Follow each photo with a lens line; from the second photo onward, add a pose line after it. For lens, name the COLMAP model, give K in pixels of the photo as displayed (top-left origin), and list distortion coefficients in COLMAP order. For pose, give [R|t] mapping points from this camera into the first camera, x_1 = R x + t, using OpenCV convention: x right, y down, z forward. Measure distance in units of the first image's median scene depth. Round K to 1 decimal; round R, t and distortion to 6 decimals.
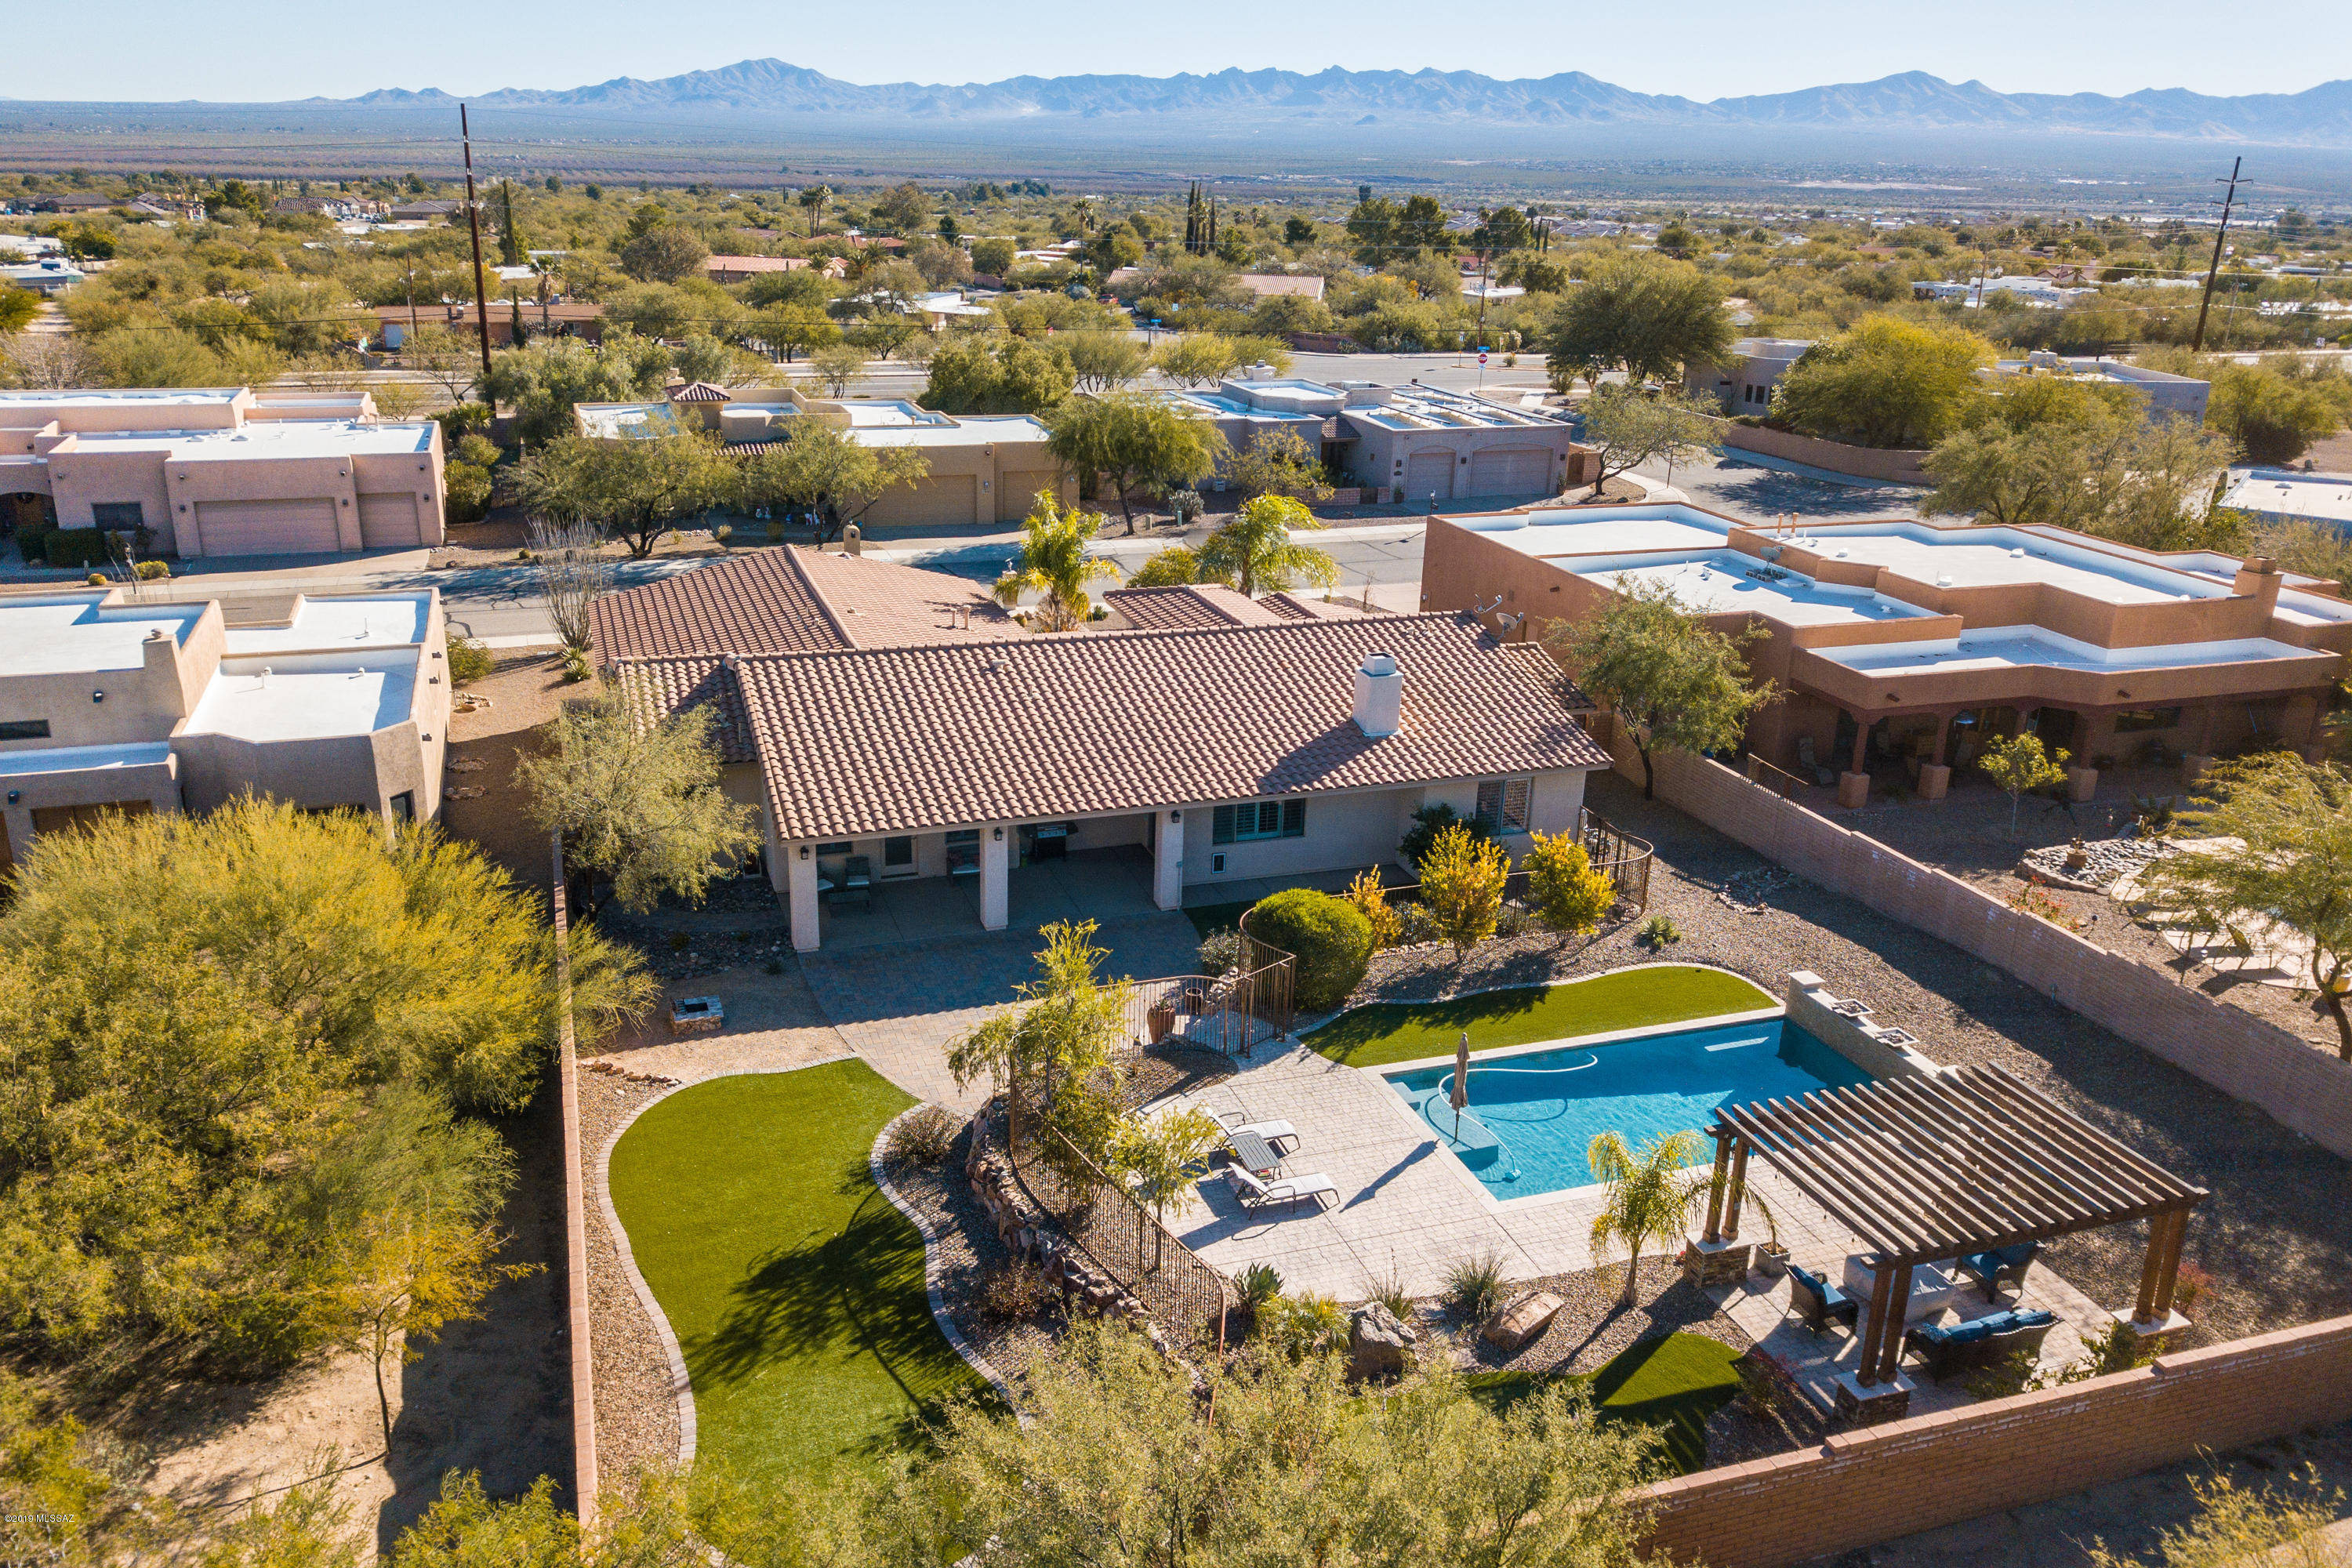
lens RADIAL K [[1779.7, 0, 1121.3], [0, 1779.7, 777.6], [0, 0, 1]] dist [0.041651, -0.073047]
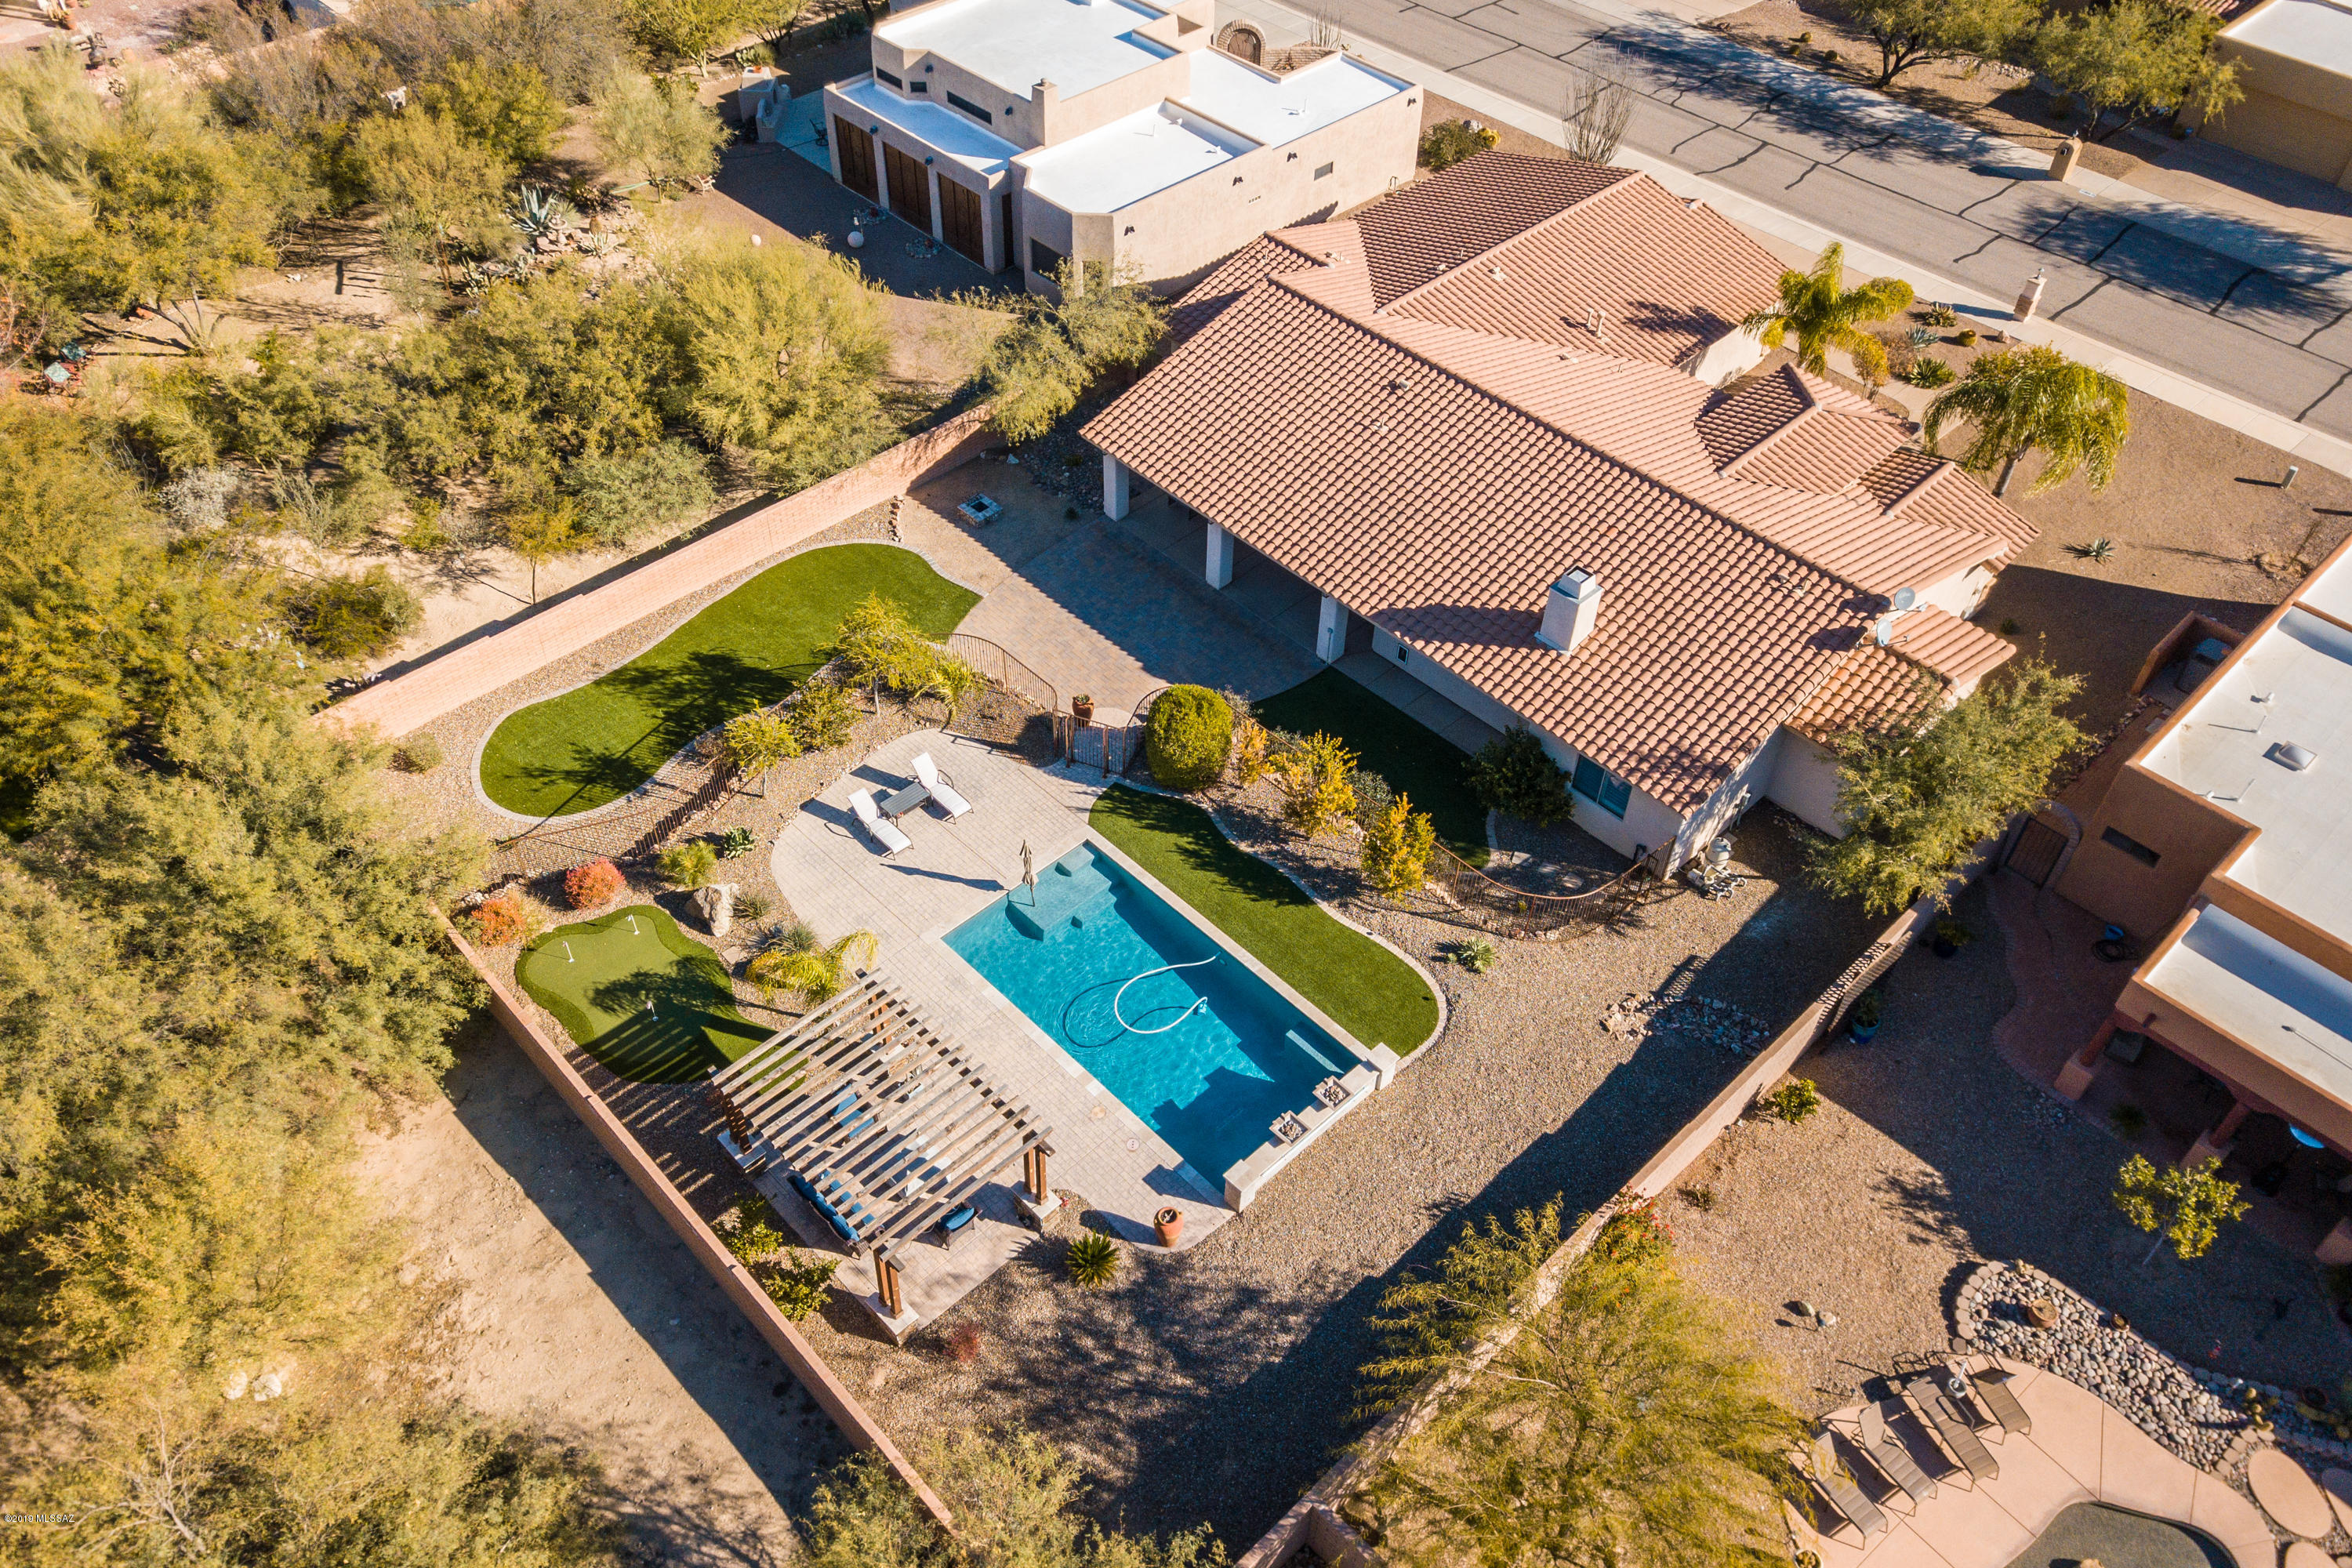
lens RADIAL K [[1730.1, 0, 1148.9], [0, 1730.1, 810.9], [0, 0, 1]] dist [-0.001215, 0.004166]
pose [[0.428356, 0.637120, -0.640772, 0.874387], [-0.300464, 0.769202, 0.563959, -0.515082], [0.852193, -0.049046, 0.520924, 0.379475]]
